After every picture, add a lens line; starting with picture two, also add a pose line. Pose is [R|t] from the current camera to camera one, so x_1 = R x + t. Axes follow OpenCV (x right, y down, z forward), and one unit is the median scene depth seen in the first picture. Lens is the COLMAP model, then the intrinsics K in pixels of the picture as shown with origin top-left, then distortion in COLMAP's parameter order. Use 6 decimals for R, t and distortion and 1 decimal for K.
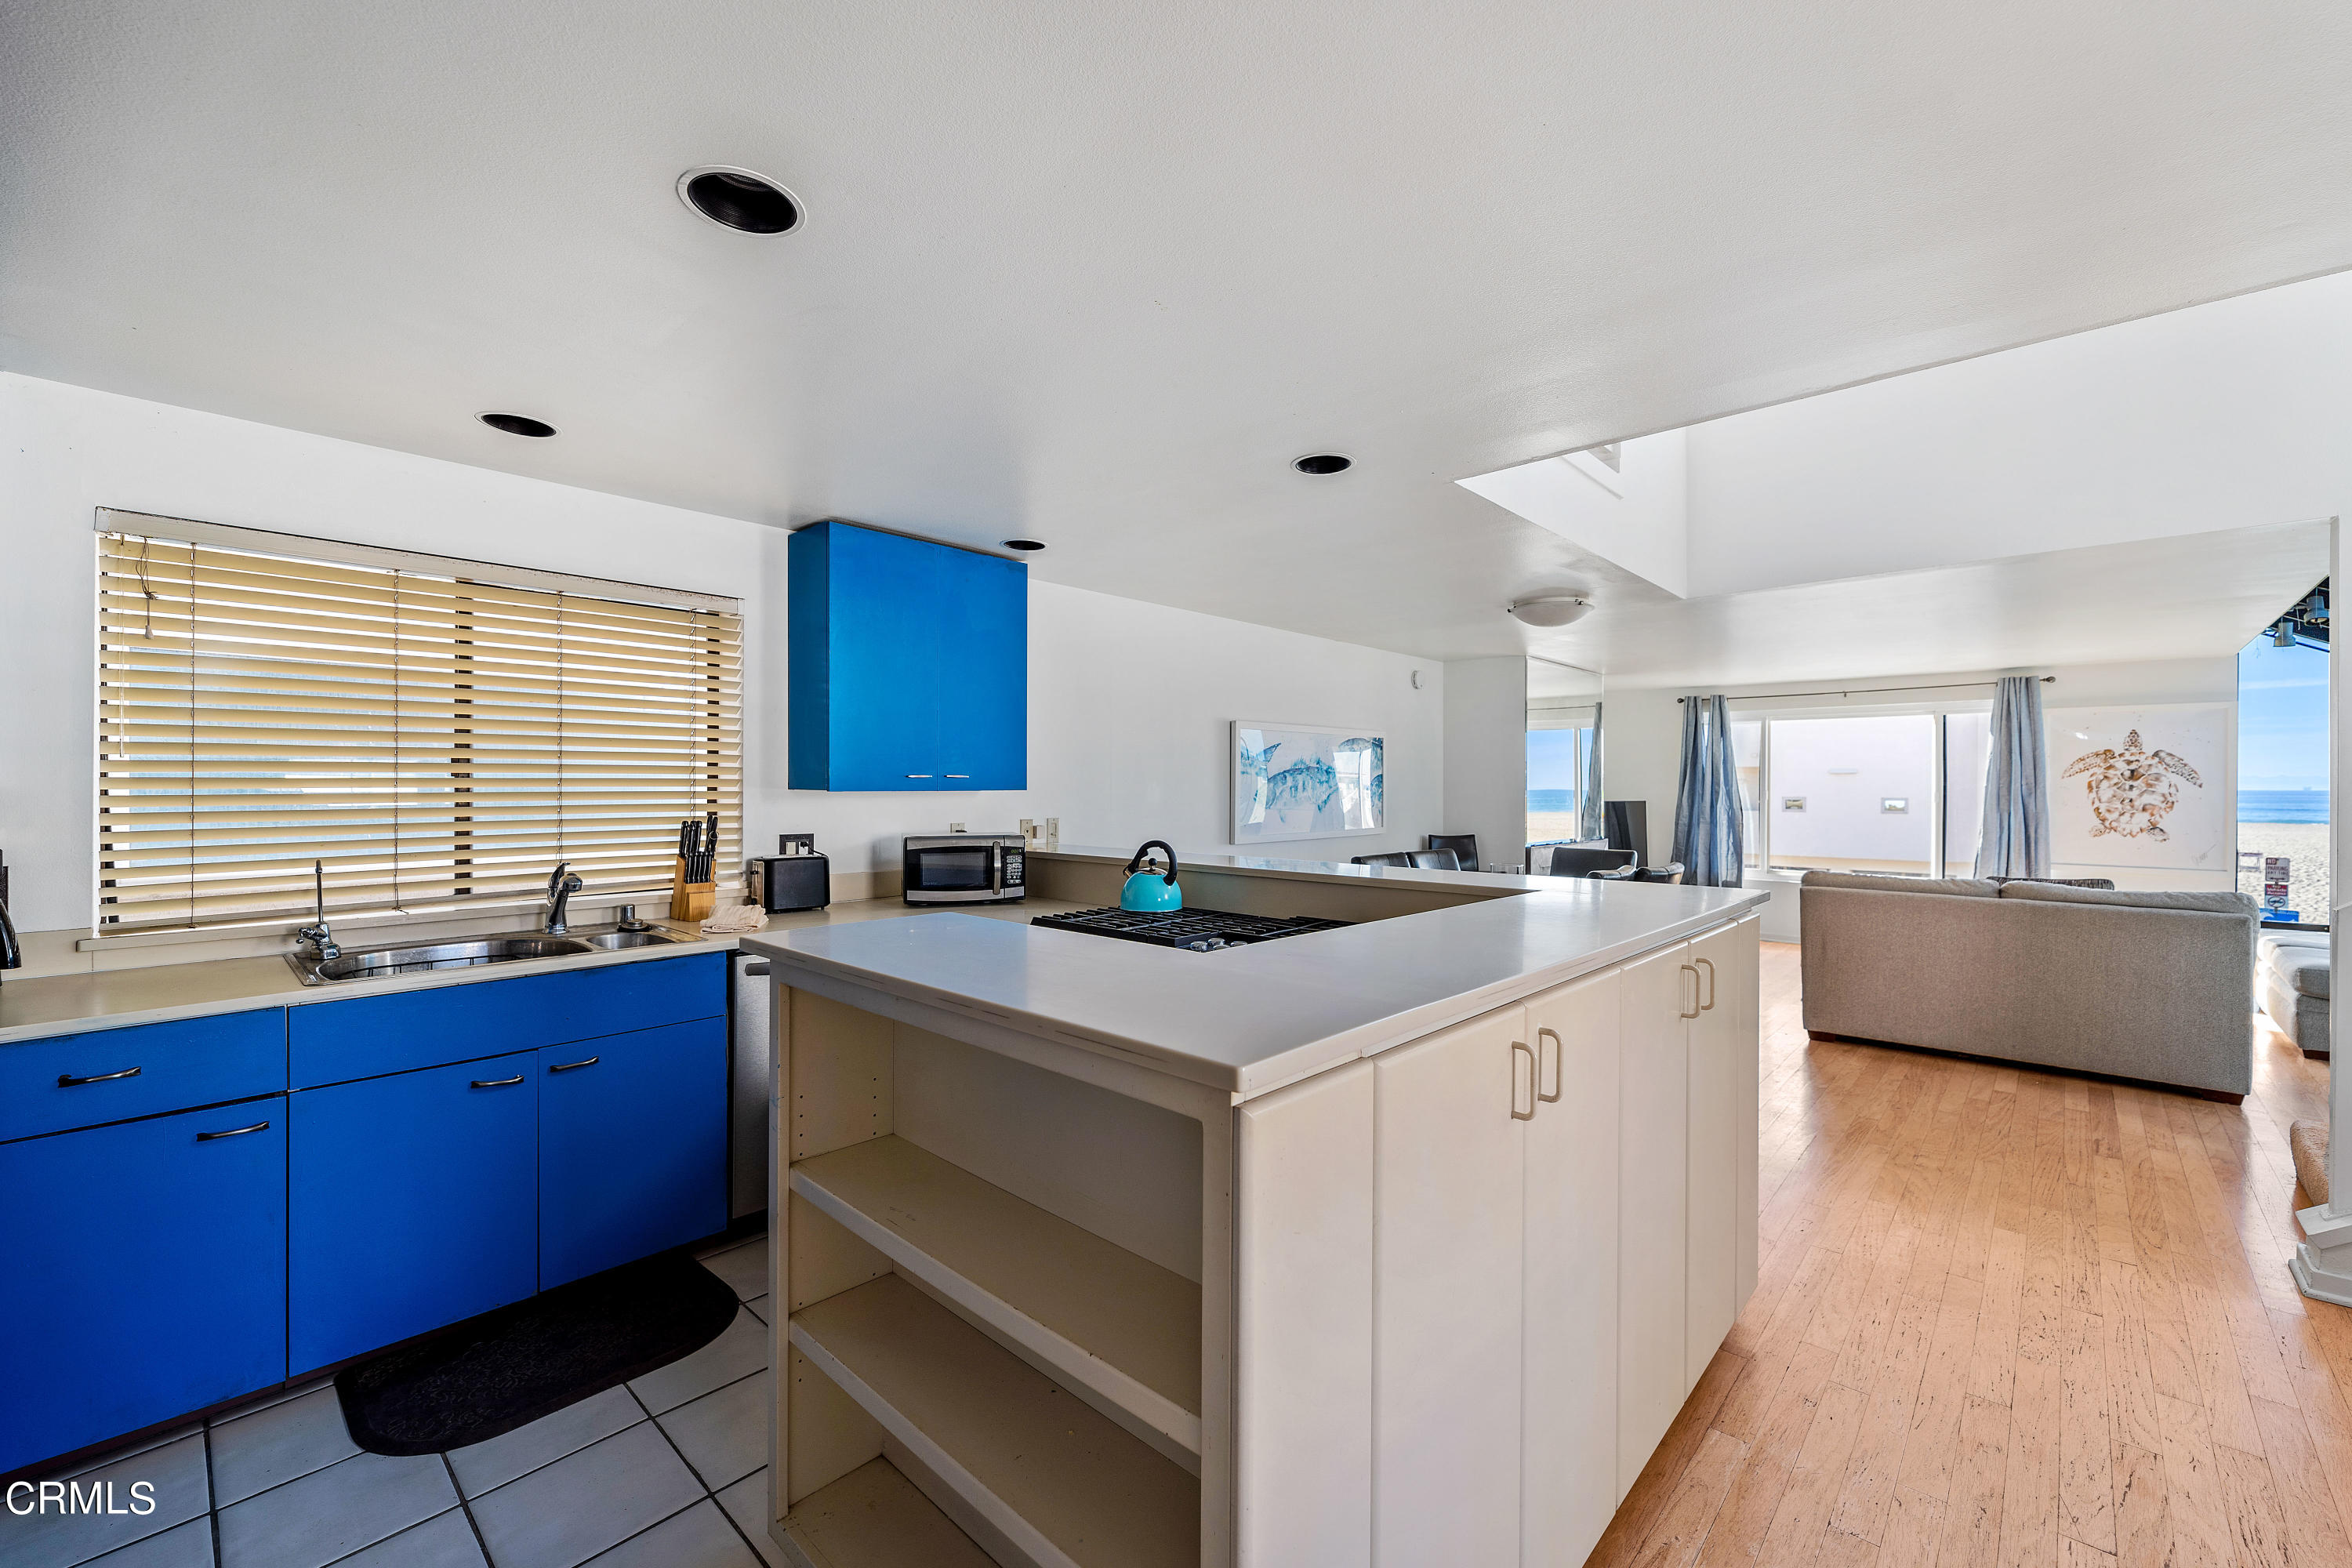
lens RADIAL K [[958.1, 0, 1187.5], [0, 958.1, 785.6], [0, 0, 1]] dist [0.002003, -0.001880]
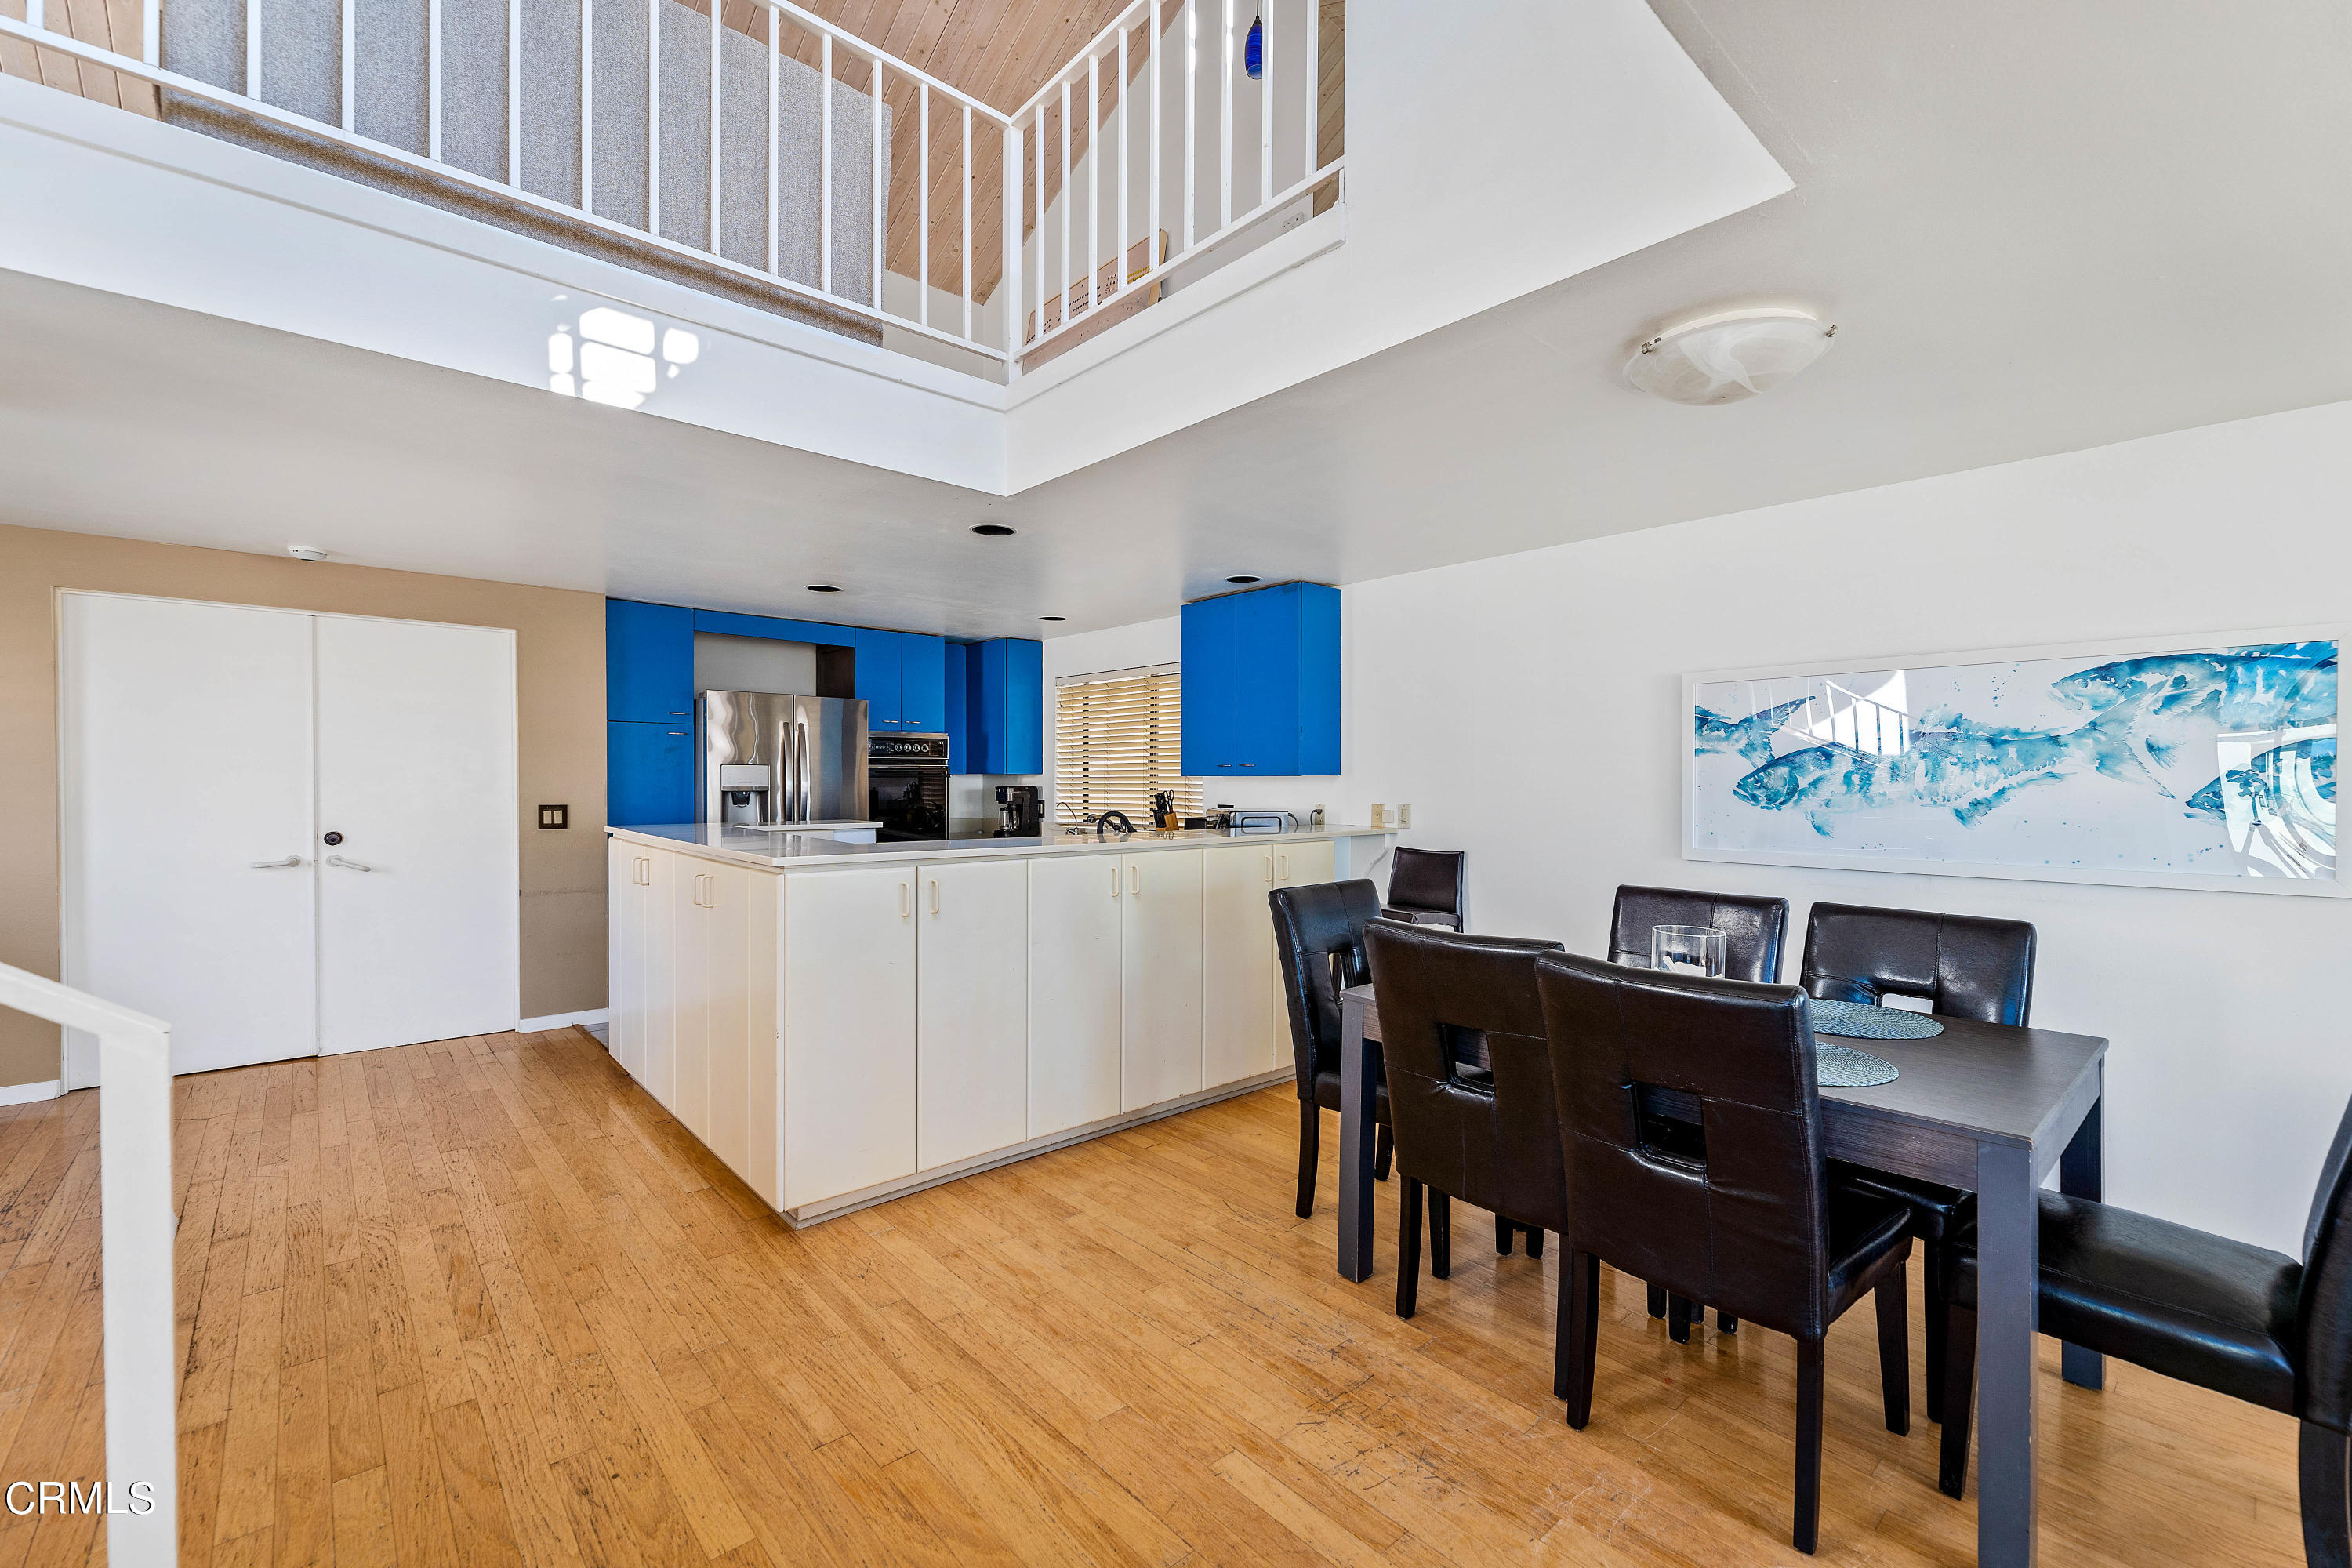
lens RADIAL K [[987.5, 0, 1173.7], [0, 987.5, 782.6], [0, 0, 1]] dist [0.002325, -0.000536]
pose [[-0.107620, 0.000329, -0.994192, 1.173875], [-0.005962, 0.999982, 0.000976, 0.014201], [0.994174, 0.006032, -0.107616, 1.099589]]
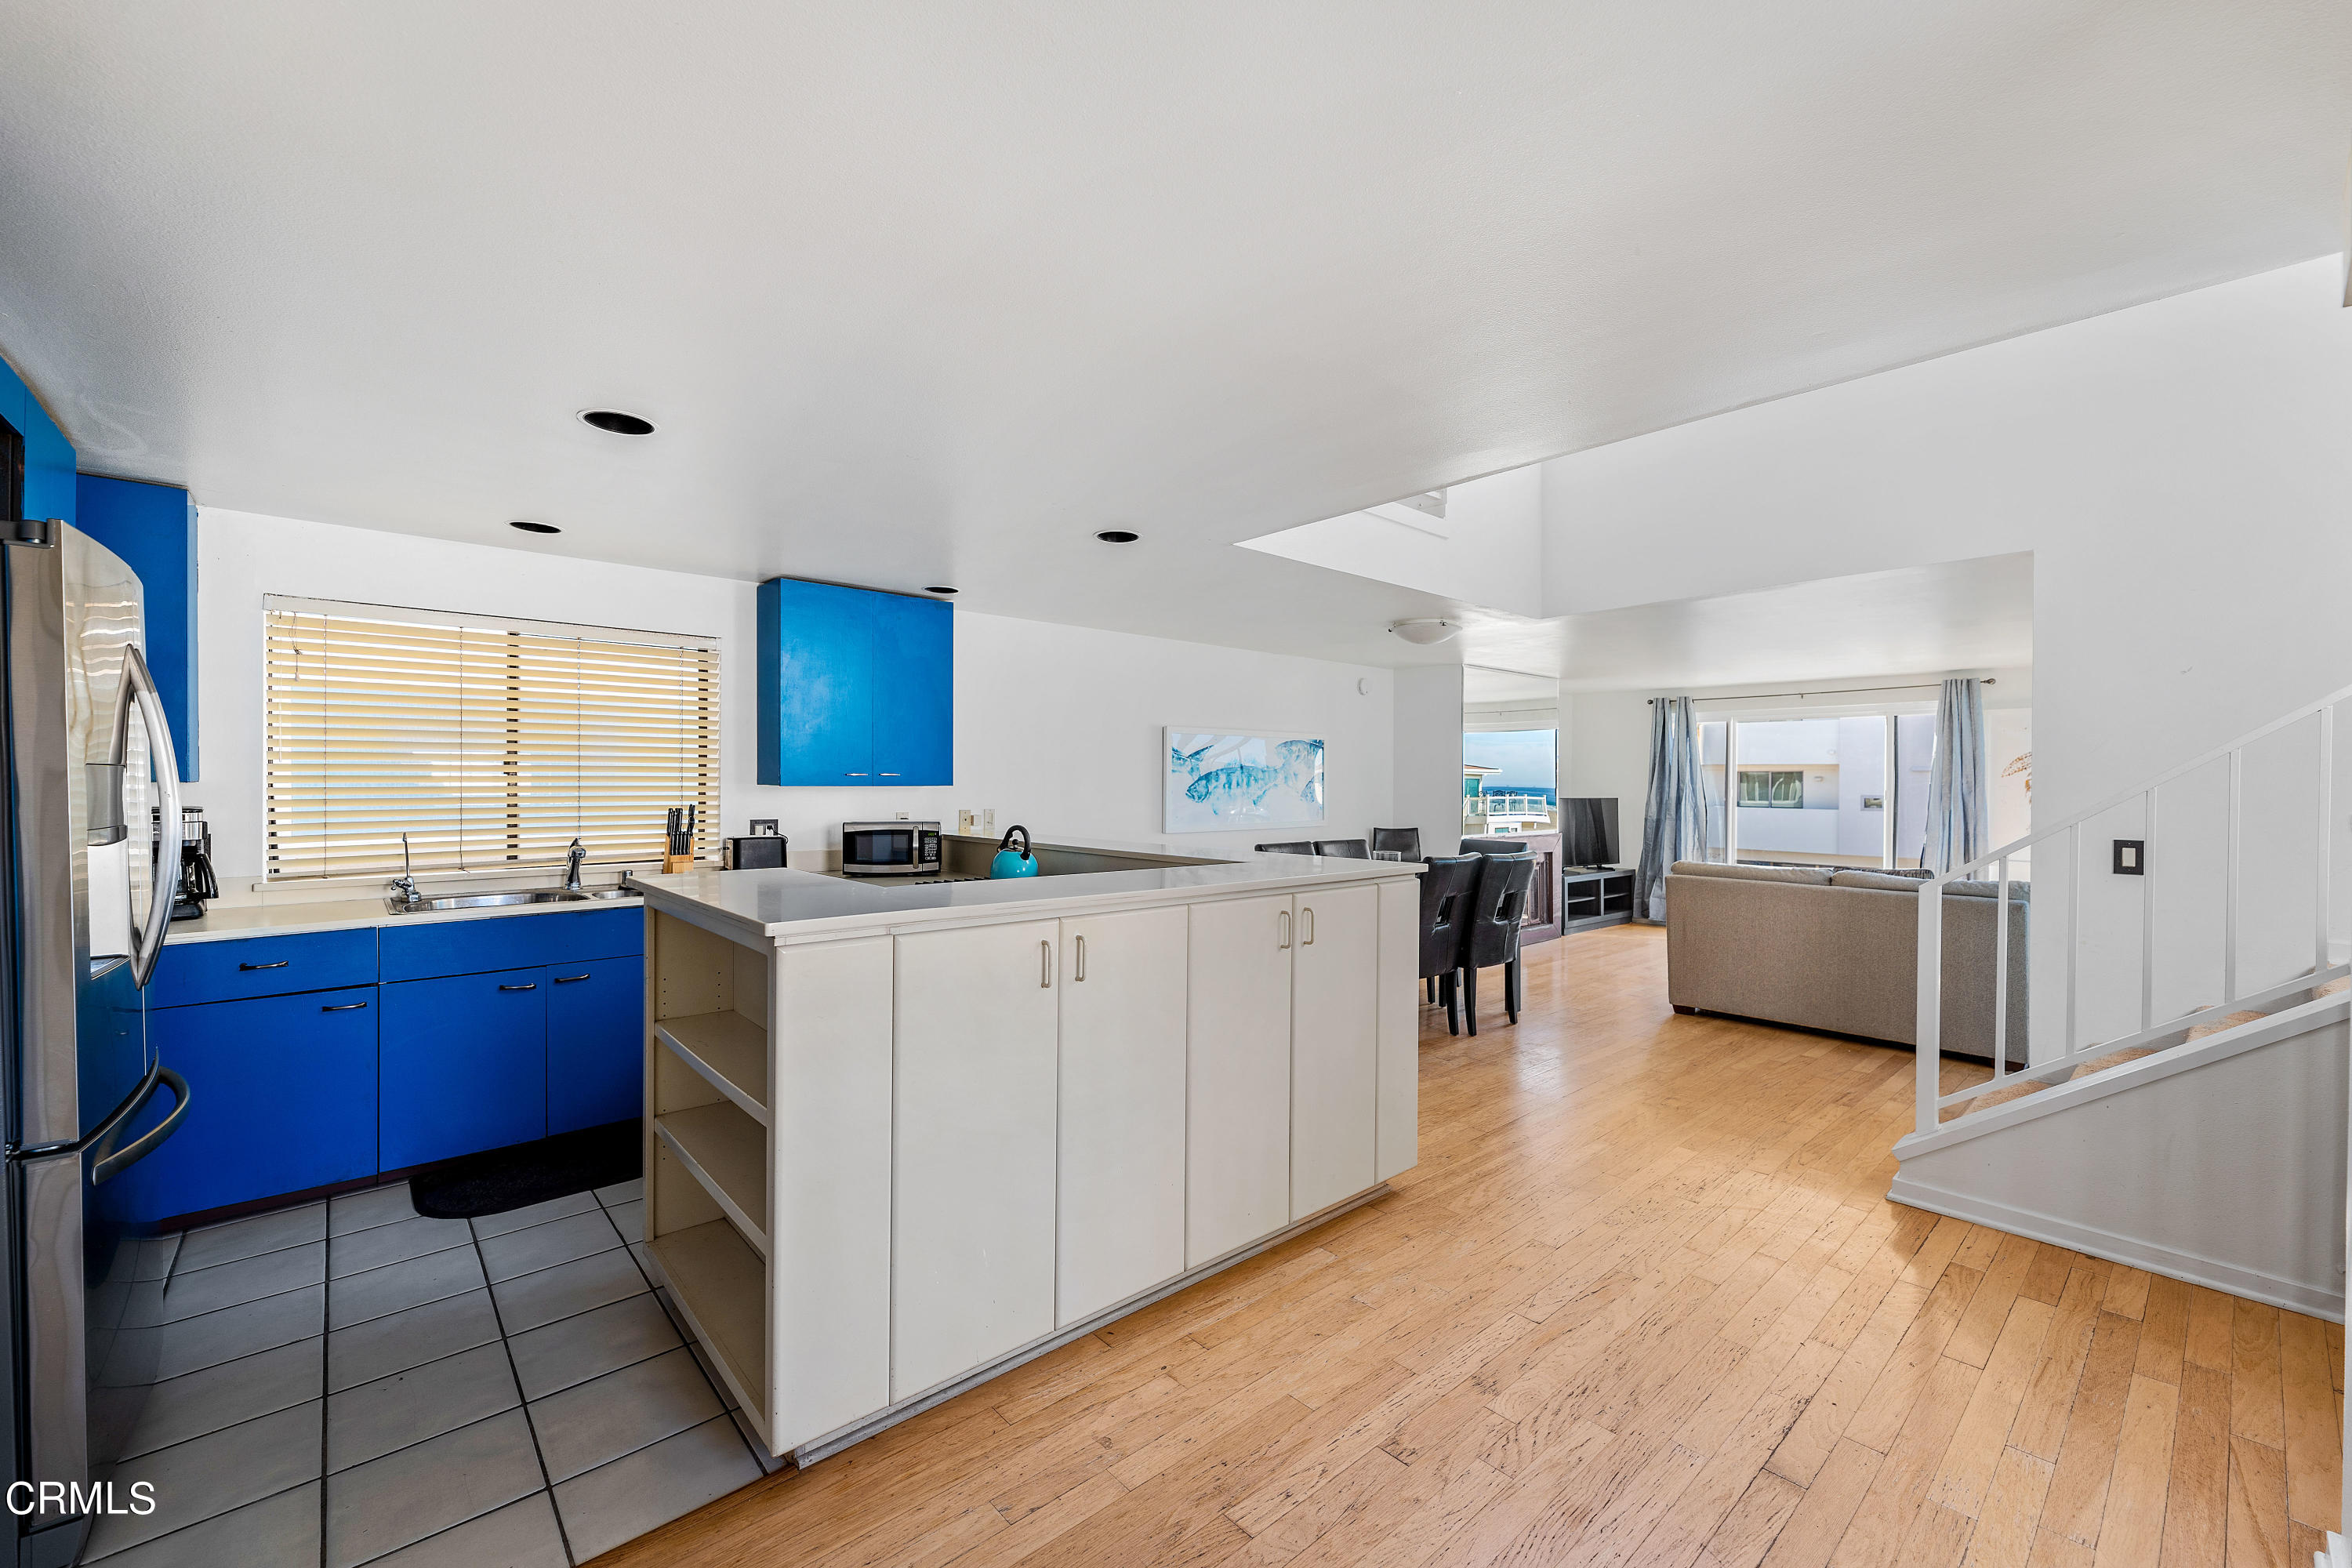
lens RADIAL K [[958.1, 0, 1188.6], [0, 958.1, 786.2], [0, 0, 1]] dist [0.002003, -0.001880]
pose [[0.995457, 0.002452, -0.095181, 0.283948], [-0.002038, 0.999988, 0.004443, -0.001018], [0.095191, -0.004229, 0.995450, -0.227799]]
